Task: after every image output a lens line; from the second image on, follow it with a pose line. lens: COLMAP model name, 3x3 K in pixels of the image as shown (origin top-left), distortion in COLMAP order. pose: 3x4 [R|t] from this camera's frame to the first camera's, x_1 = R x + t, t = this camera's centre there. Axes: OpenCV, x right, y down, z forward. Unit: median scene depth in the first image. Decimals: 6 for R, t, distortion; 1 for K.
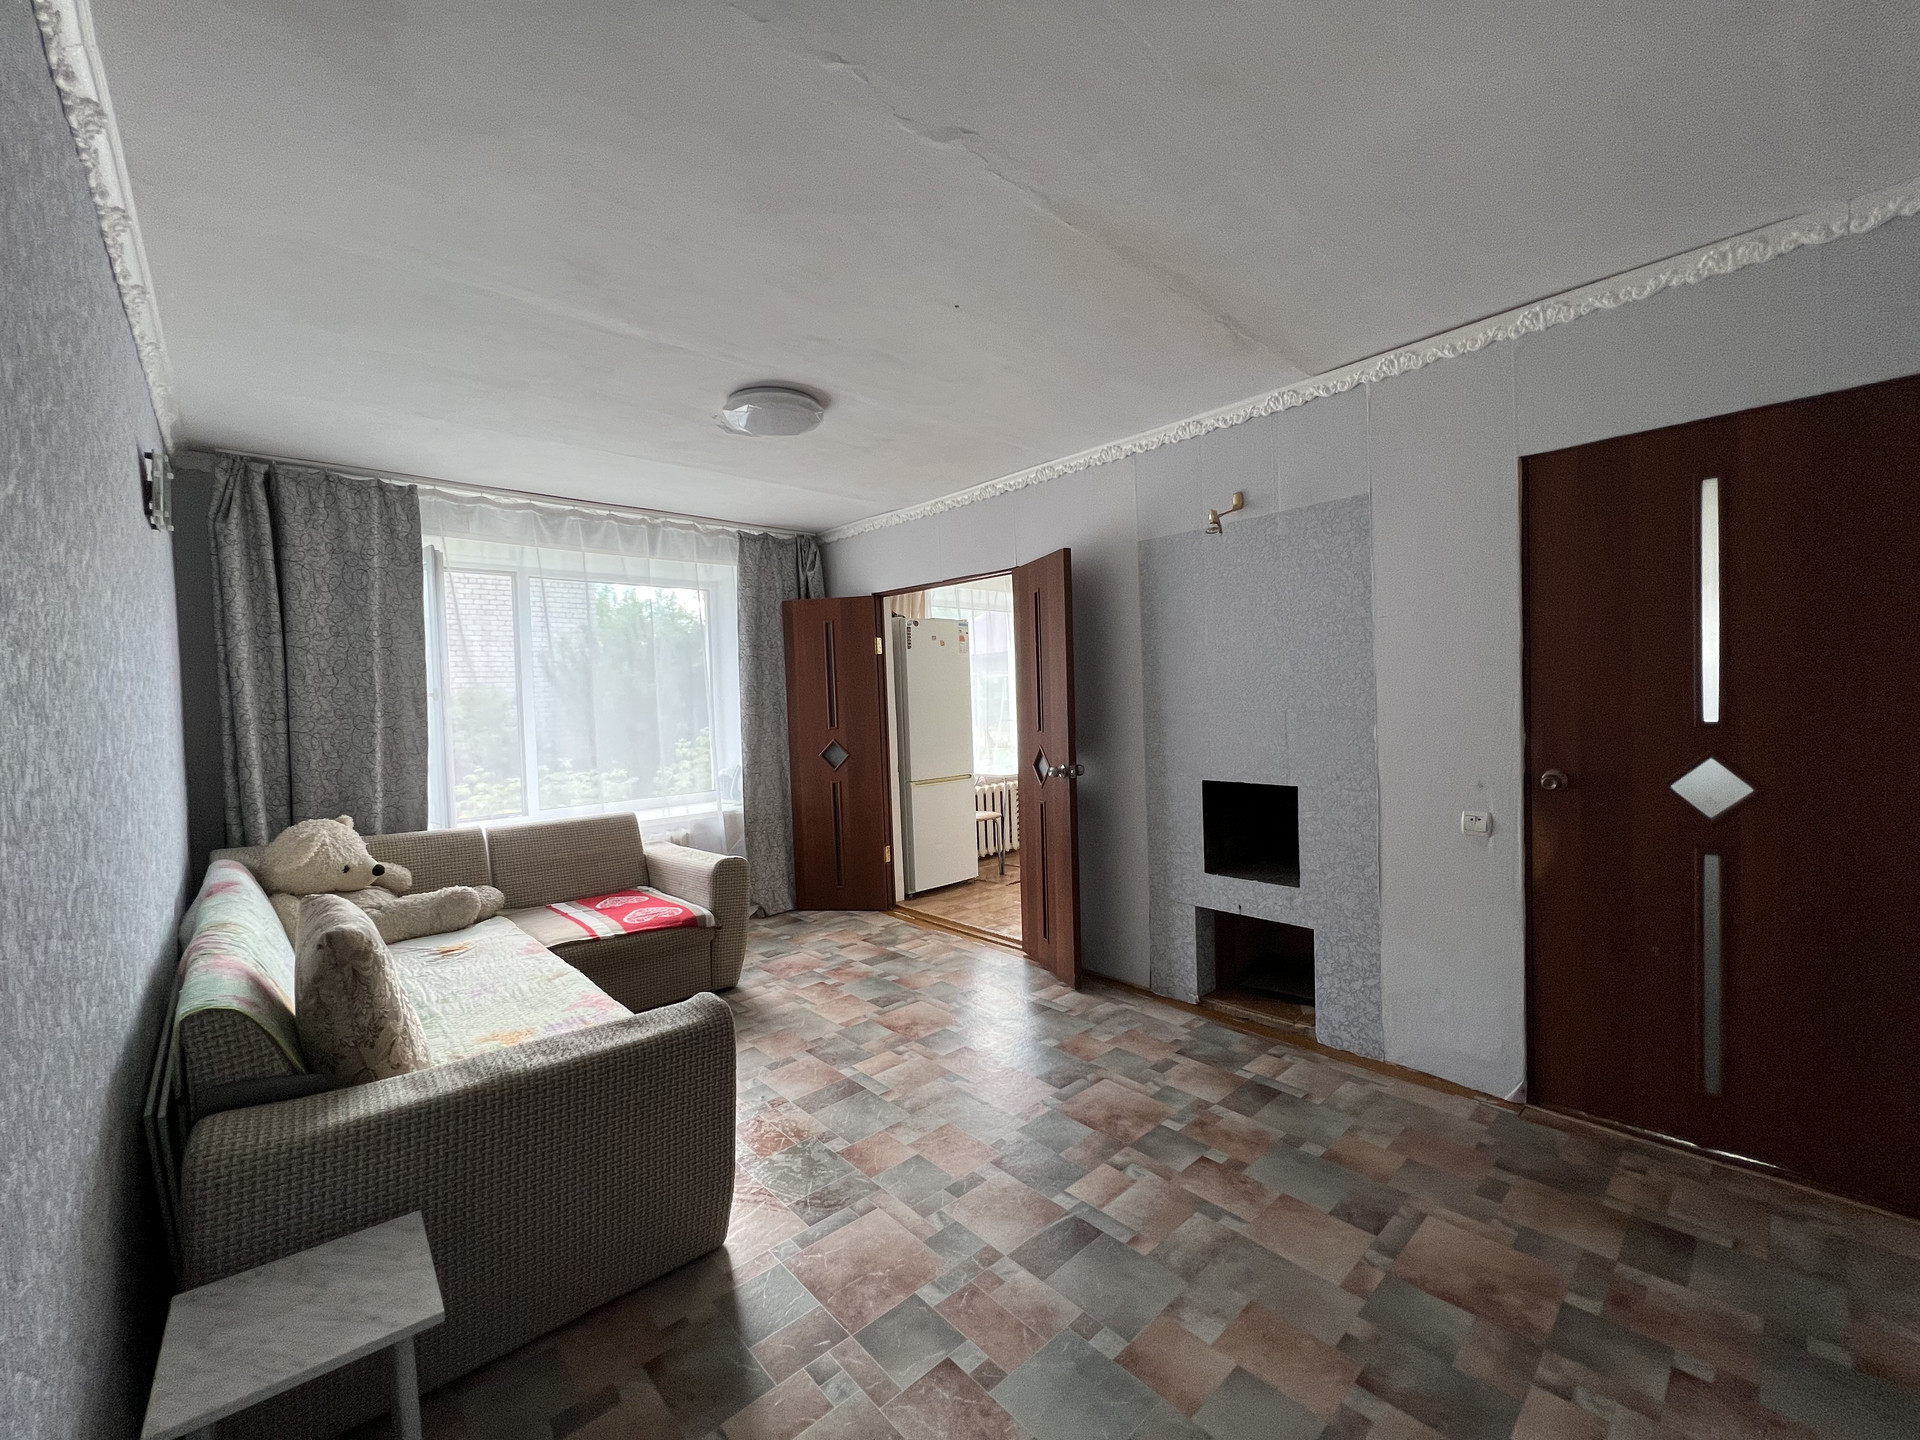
lens RADIAL K [[769.7, 0, 965.7], [0, 769.7, 721.0], [0, 0, 1]] dist [-0.000038, 0.000147]
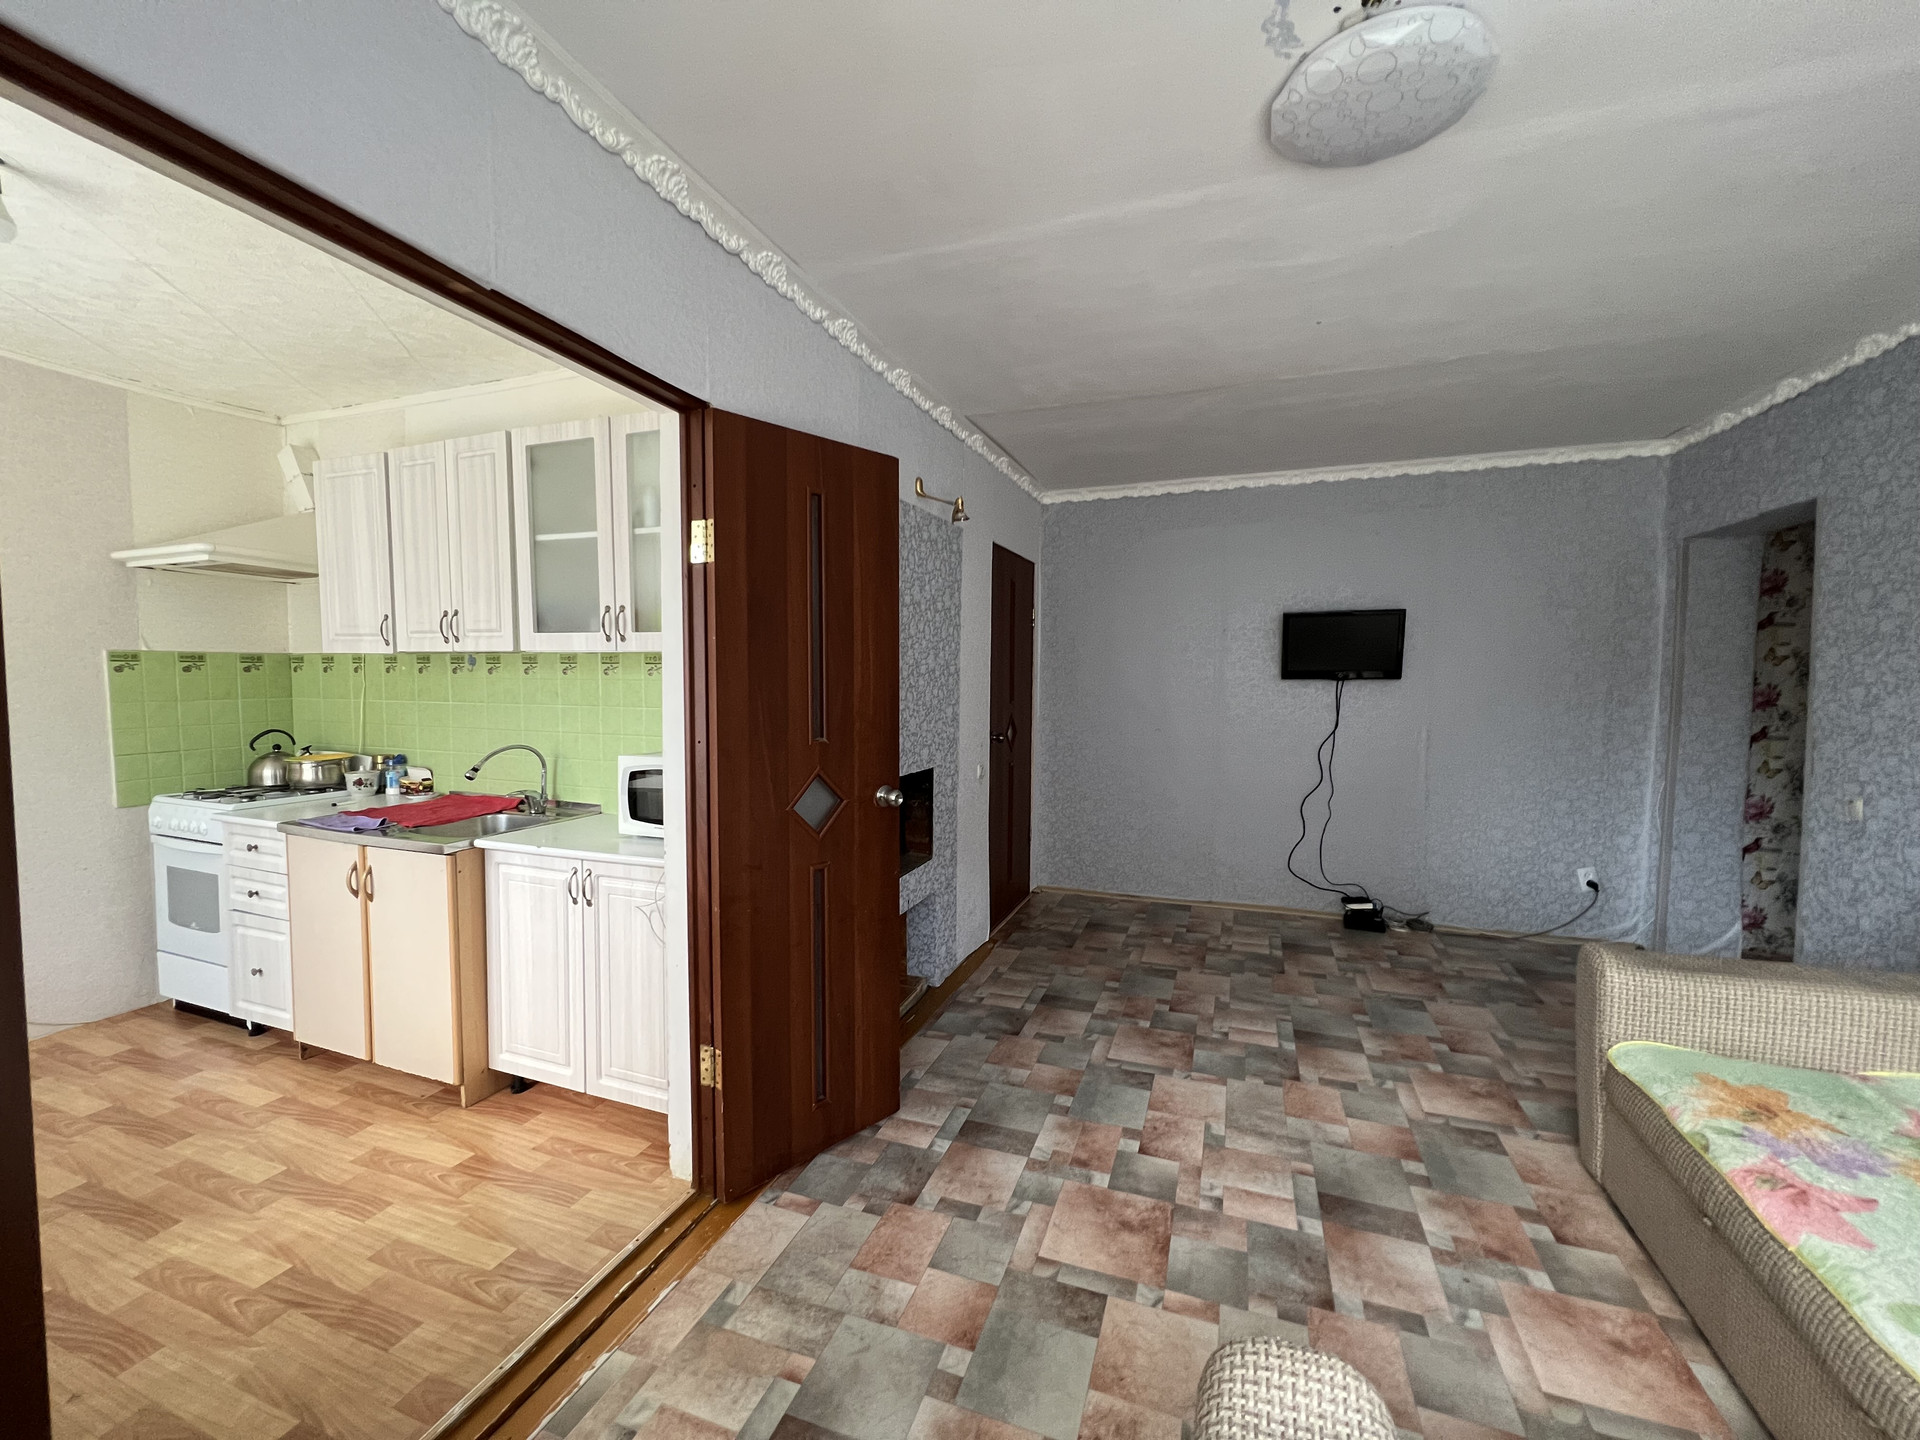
lens RADIAL K [[769.7, 0, 958.6], [0, 769.7, 717.7], [0, 0, 1]] dist [-0.000038, 0.000147]
pose [[-0.447918, -0.021366, 0.893819, -0.594355], [0.036855, 0.998423, 0.042336, -0.031545], [-0.893315, 0.051905, -0.446424, 1.518528]]
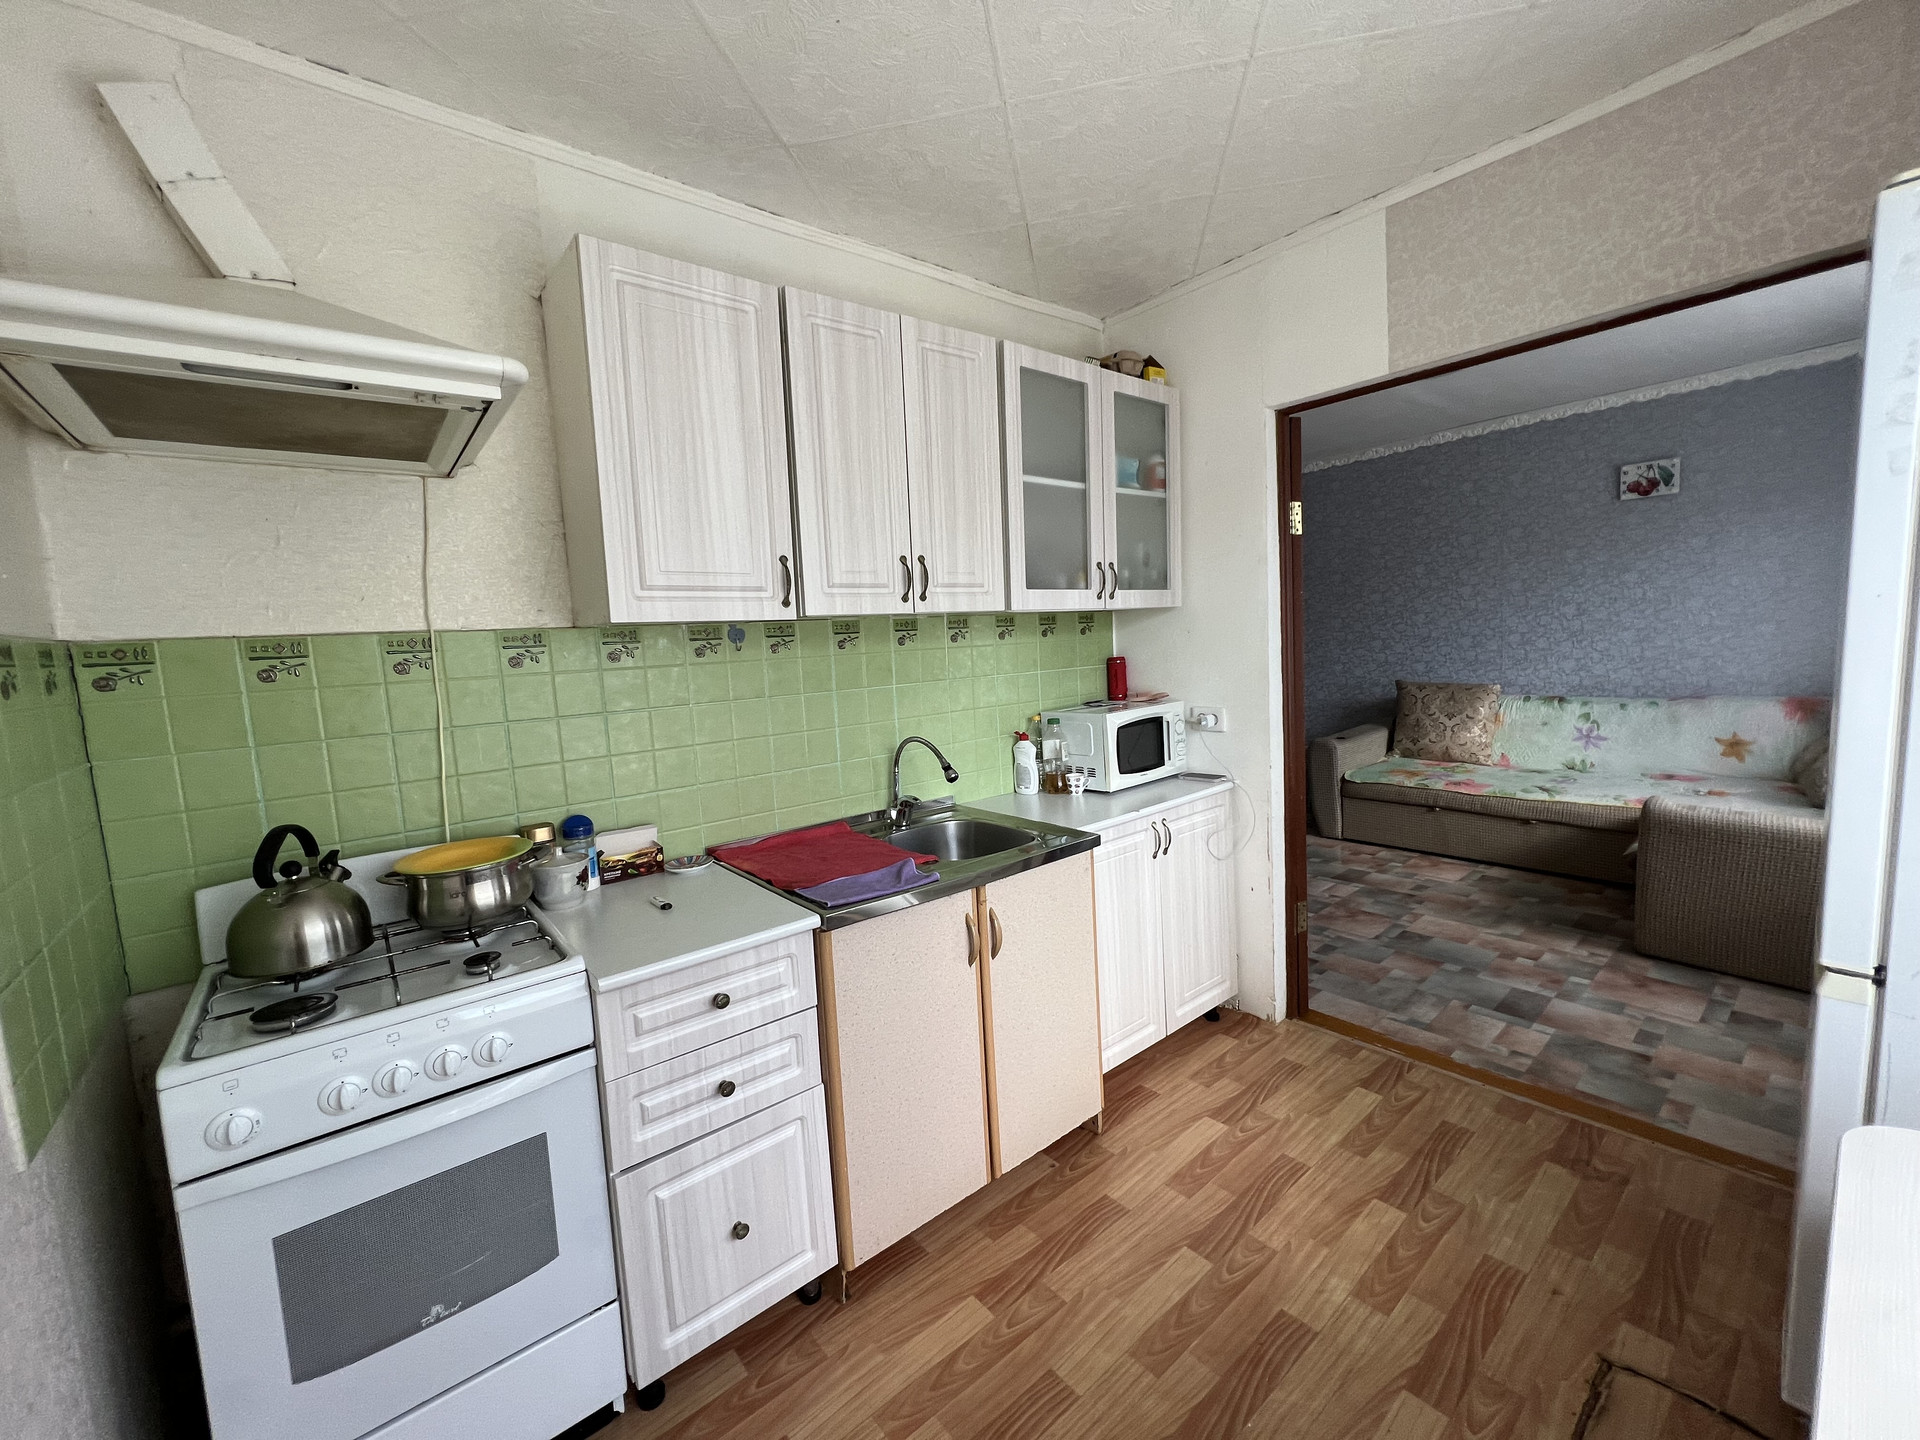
lens RADIAL K [[769.7, 0, 957.9], [0, 769.7, 718.6], [0, 0, 1]] dist [-0.000038, 0.000147]
pose [[-0.994129, 0.079915, 0.072940, 0.430468], [0.089182, 0.986935, 0.134188, -0.091002], [-0.061263, 0.139905, -0.988268, 2.319399]]
